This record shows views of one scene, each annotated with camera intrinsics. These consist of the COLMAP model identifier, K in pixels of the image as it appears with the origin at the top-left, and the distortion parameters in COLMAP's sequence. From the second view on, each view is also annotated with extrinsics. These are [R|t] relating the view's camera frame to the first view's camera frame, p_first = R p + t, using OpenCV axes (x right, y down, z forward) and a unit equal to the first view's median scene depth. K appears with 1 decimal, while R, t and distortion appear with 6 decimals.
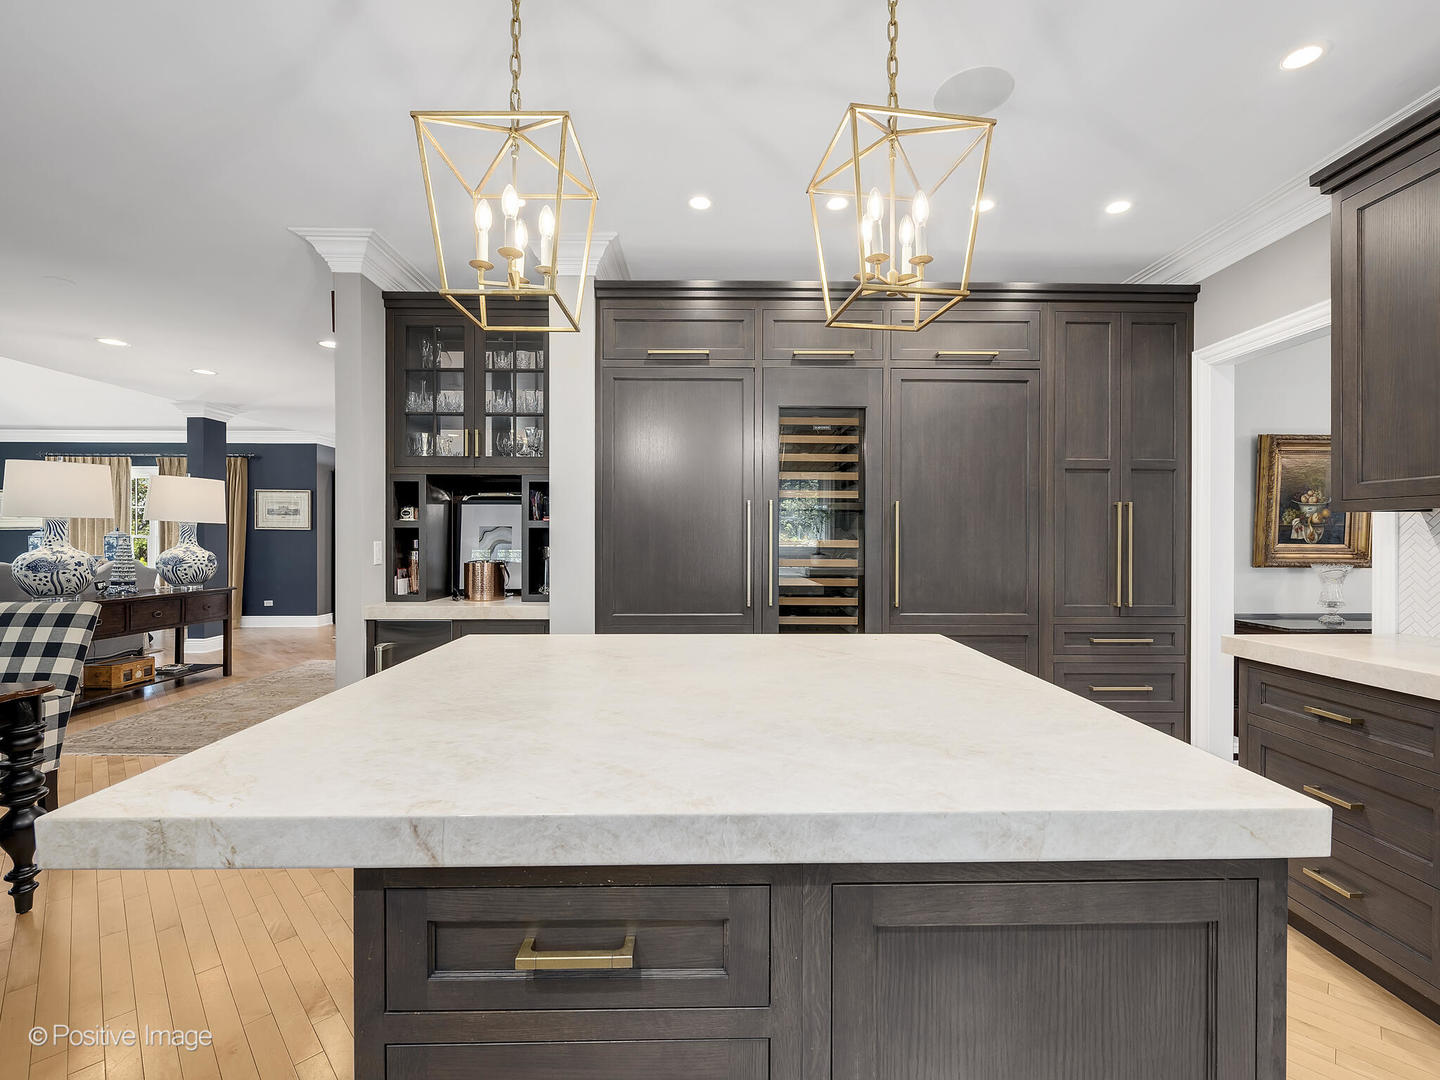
lens RADIAL K [[658.8, 0, 720.0], [0, 658.8, 540.0], [0, 0, 1]] dist [0.001354, -0.000091]
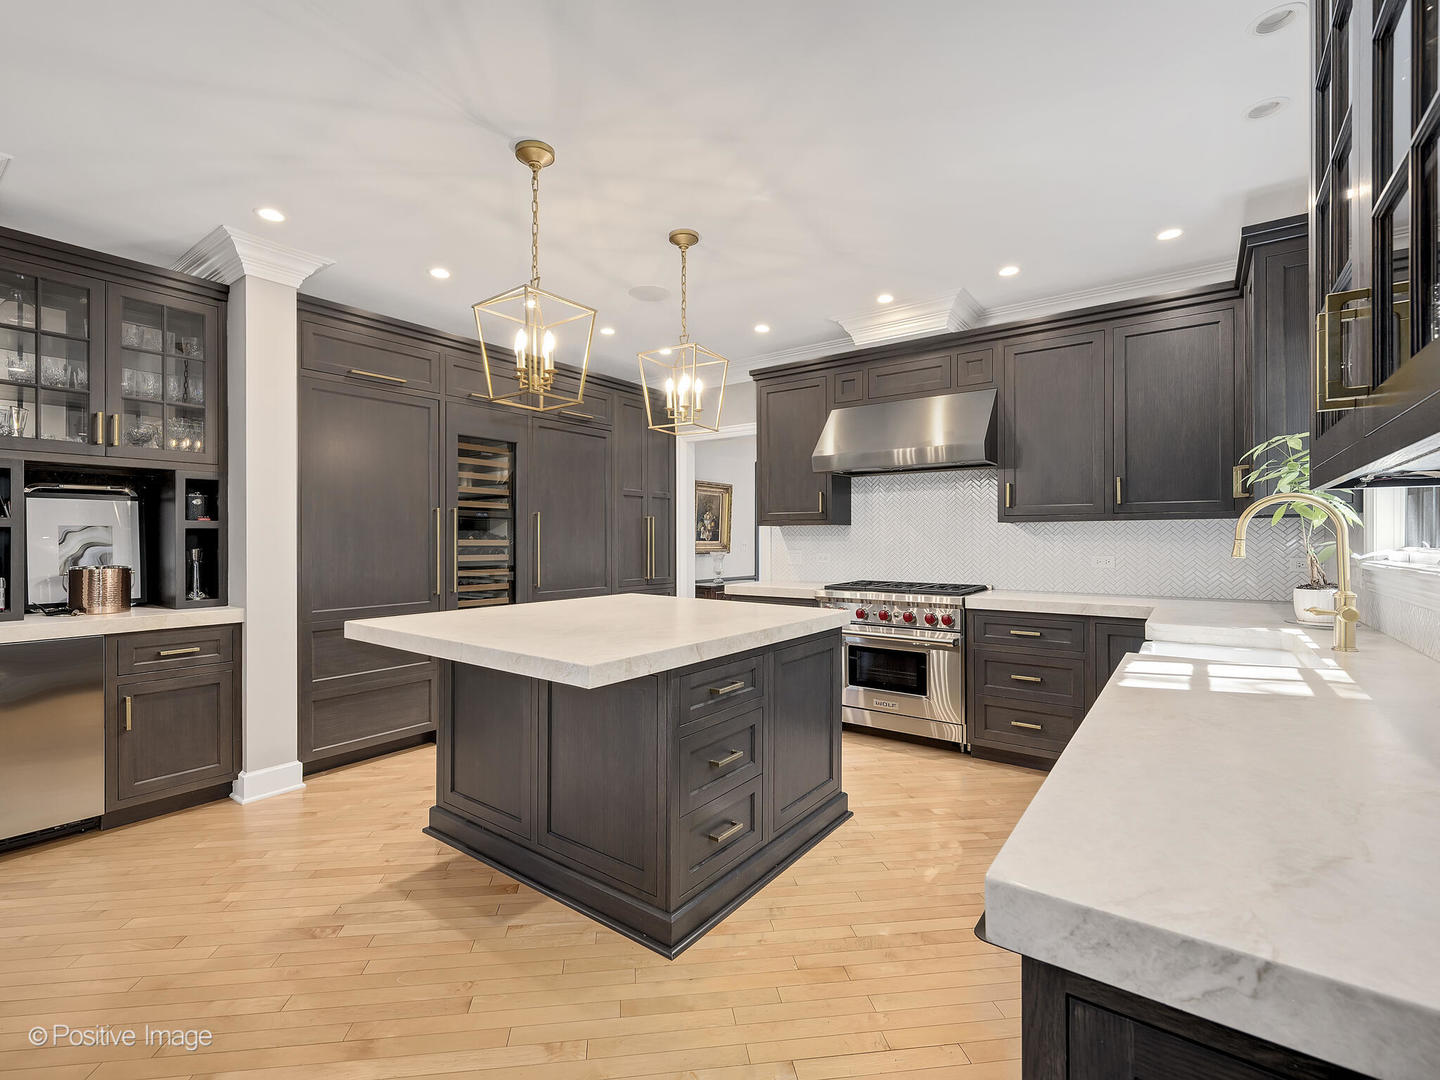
lens RADIAL K [[658.8, 0, 720.0], [0, 658.8, 540.0], [0, 0, 1]] dist [0.001354, -0.000091]
pose [[0.609876, -0.004490, 0.792484, -0.600607], [0.007465, 0.999972, -0.000079, 0.003600], [-0.792462, 0.005964, 0.609893, -0.162287]]
